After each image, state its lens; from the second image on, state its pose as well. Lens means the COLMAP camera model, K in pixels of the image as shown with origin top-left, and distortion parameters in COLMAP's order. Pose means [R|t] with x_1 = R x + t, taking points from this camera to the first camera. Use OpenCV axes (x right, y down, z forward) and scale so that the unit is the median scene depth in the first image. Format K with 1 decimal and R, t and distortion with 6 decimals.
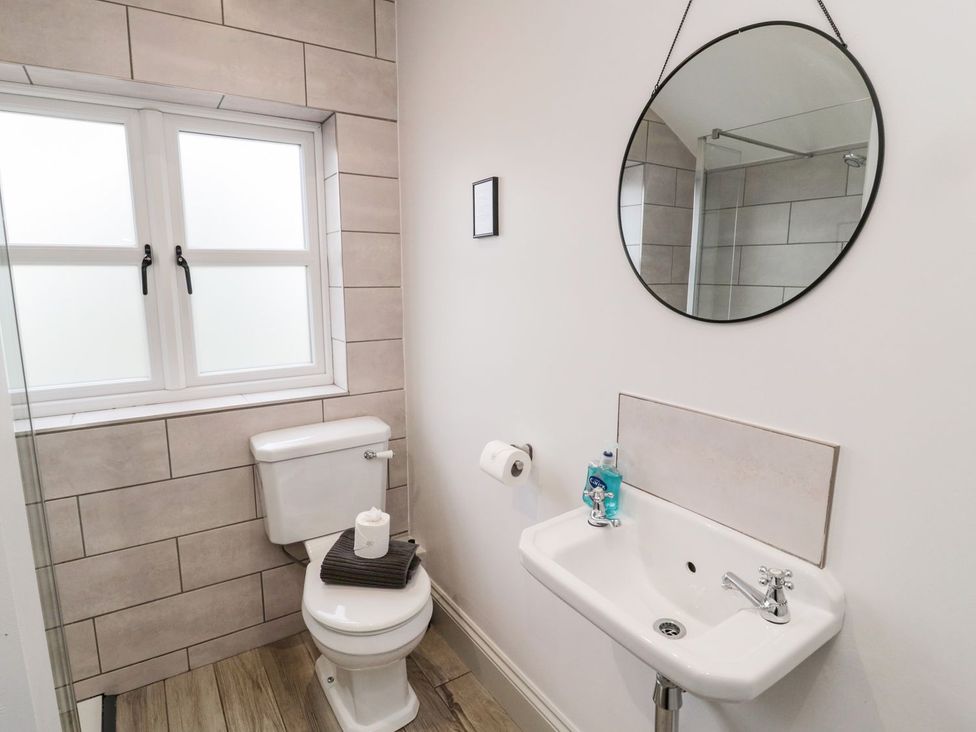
lens RADIAL K [[536.2, 0, 484.6], [0, 536.2, 362.6], [0, 0, 1]] dist [-0.014896, -0.001931]
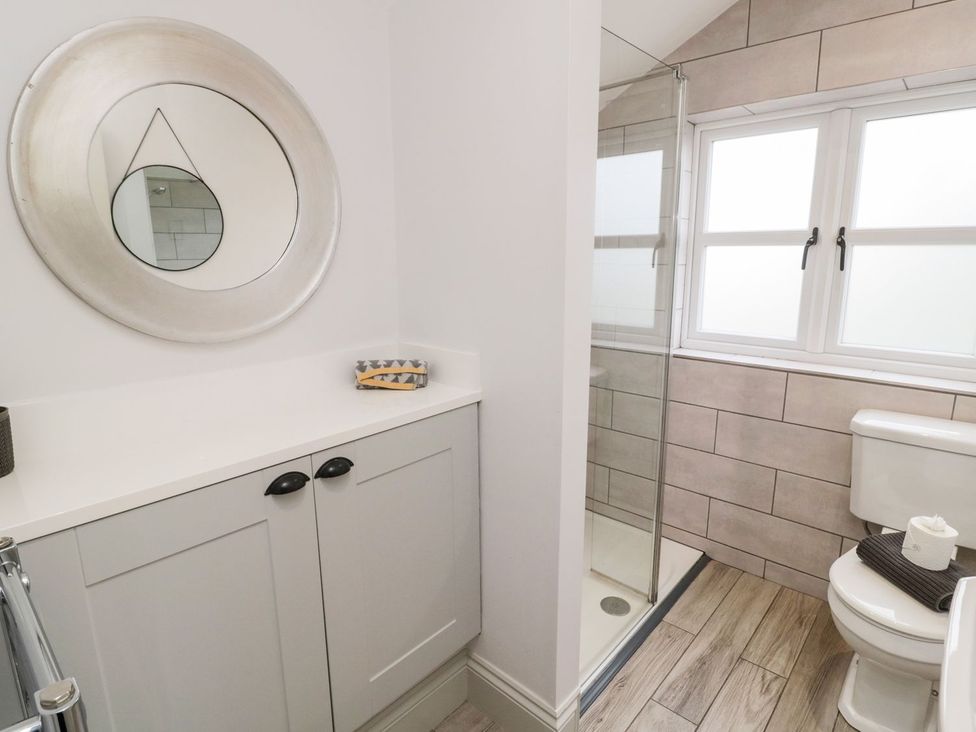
lens RADIAL K [[536.2, 0, 486.7], [0, 536.2, 362.5], [0, 0, 1]] dist [-0.014896, -0.001931]
pose [[0.261379, 0.202924, -0.943665, 0.355578], [-0.148273, 0.974489, 0.168484, -0.019295], [0.953780, 0.095882, 0.284799, -0.009010]]
